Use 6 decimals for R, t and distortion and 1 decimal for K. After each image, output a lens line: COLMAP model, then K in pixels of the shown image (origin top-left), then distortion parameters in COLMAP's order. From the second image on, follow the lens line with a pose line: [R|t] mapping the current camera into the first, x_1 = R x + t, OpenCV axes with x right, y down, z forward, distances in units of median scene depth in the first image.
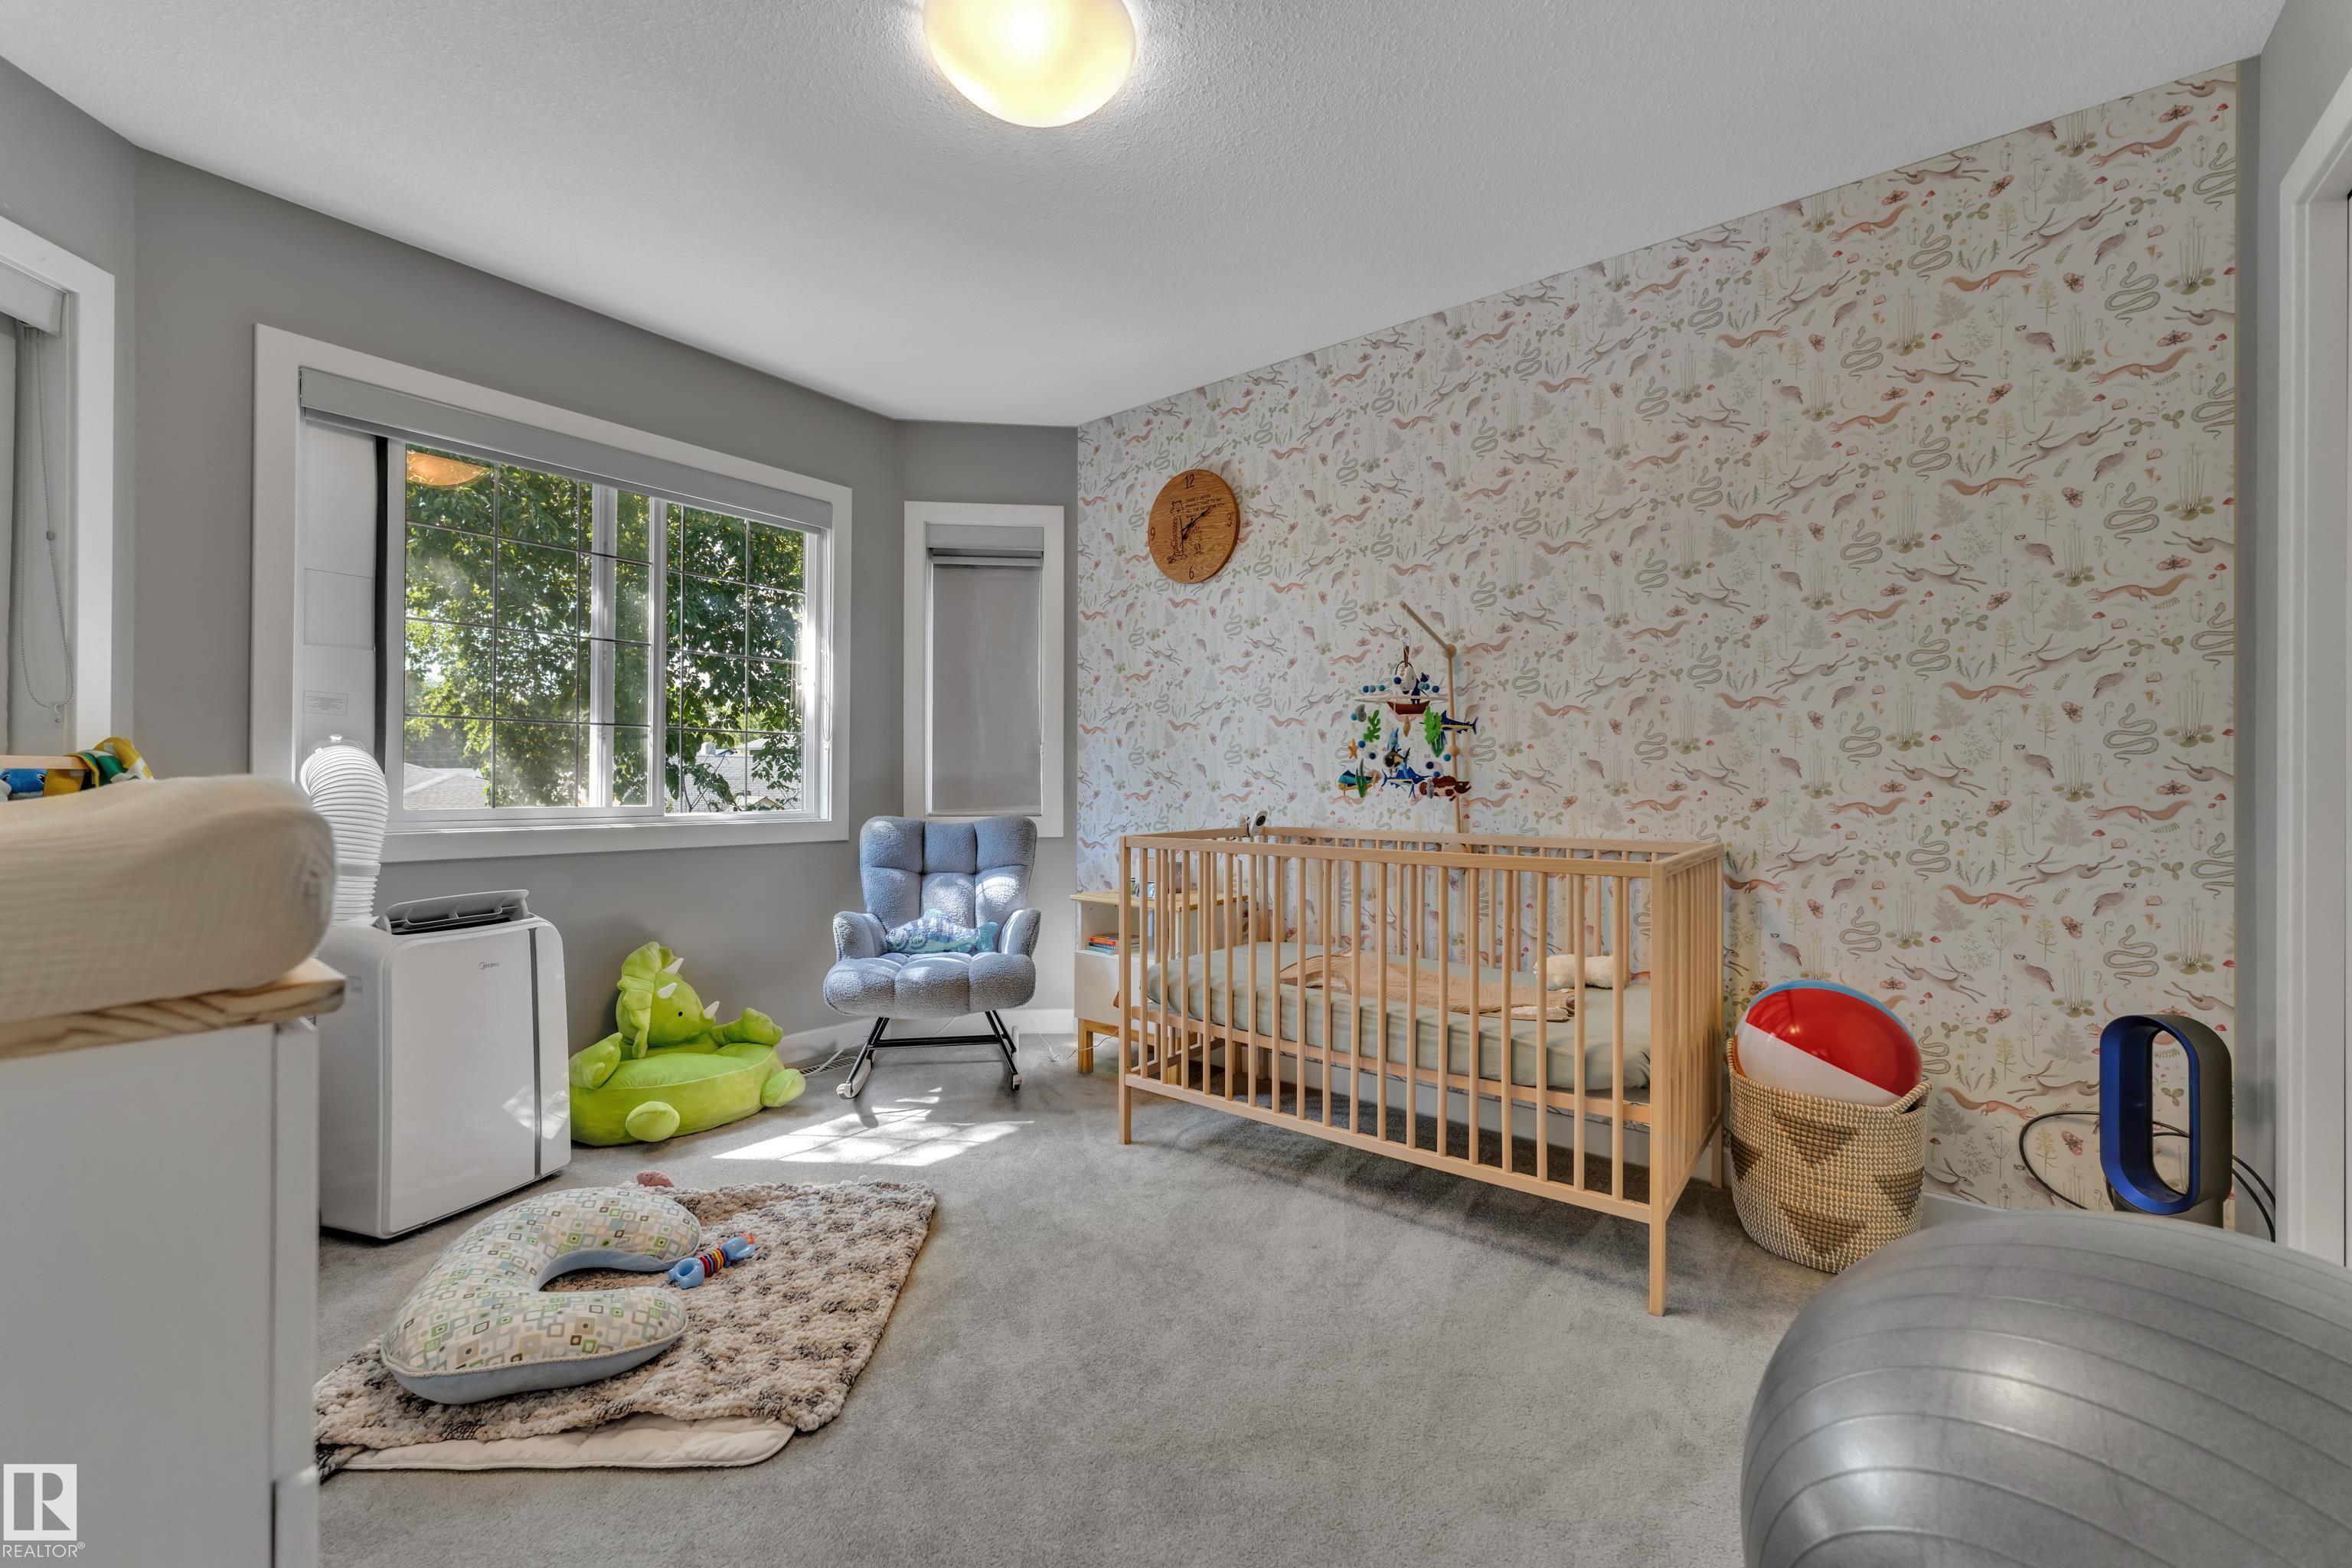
lens RADIAL K [[940.9, 0, 1177.1], [0, 940.9, 777.3], [0, 0, 1]] dist [0.000289, -0.000141]
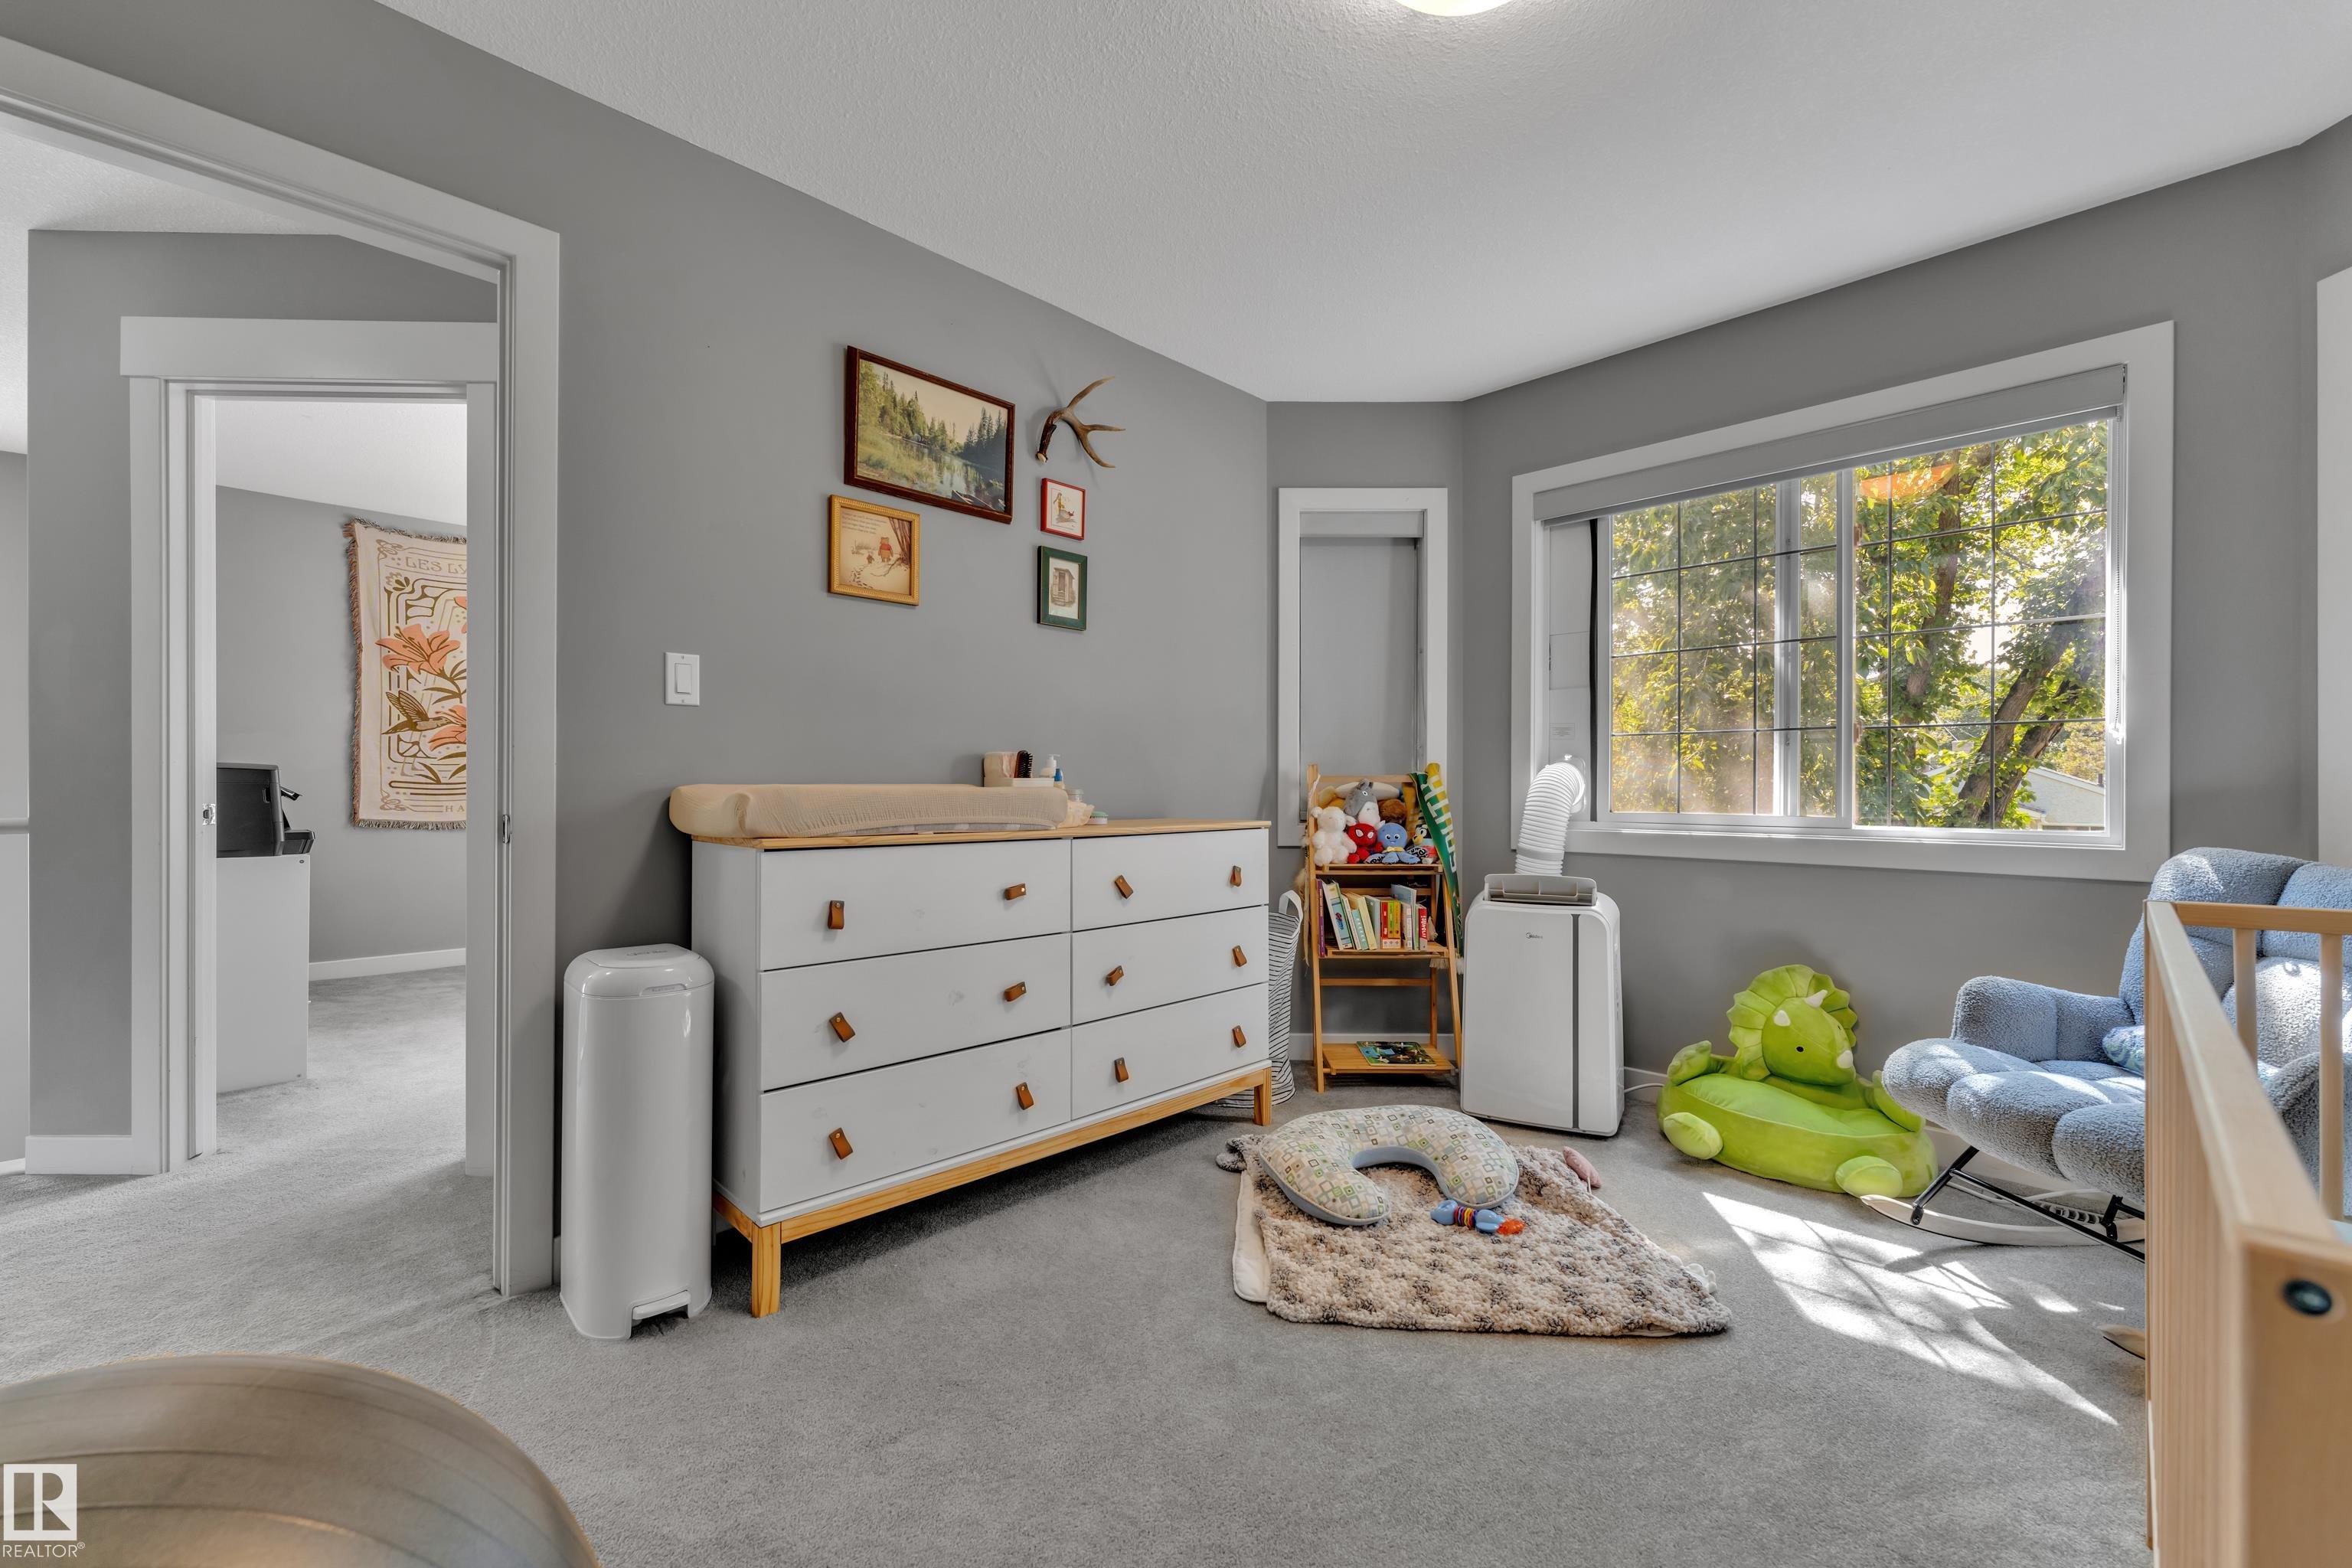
lens RADIAL K [[940.9, 0, 1178.8], [0, 940.9, 790.2], [0, 0, 1]] dist [0.000289, -0.000141]
pose [[-0.107654, -0.007938, -0.994157, 0.672609], [-0.005276, 0.999959, -0.007413, 0.025278], [0.994174, 0.004447, -0.107691, 0.813739]]
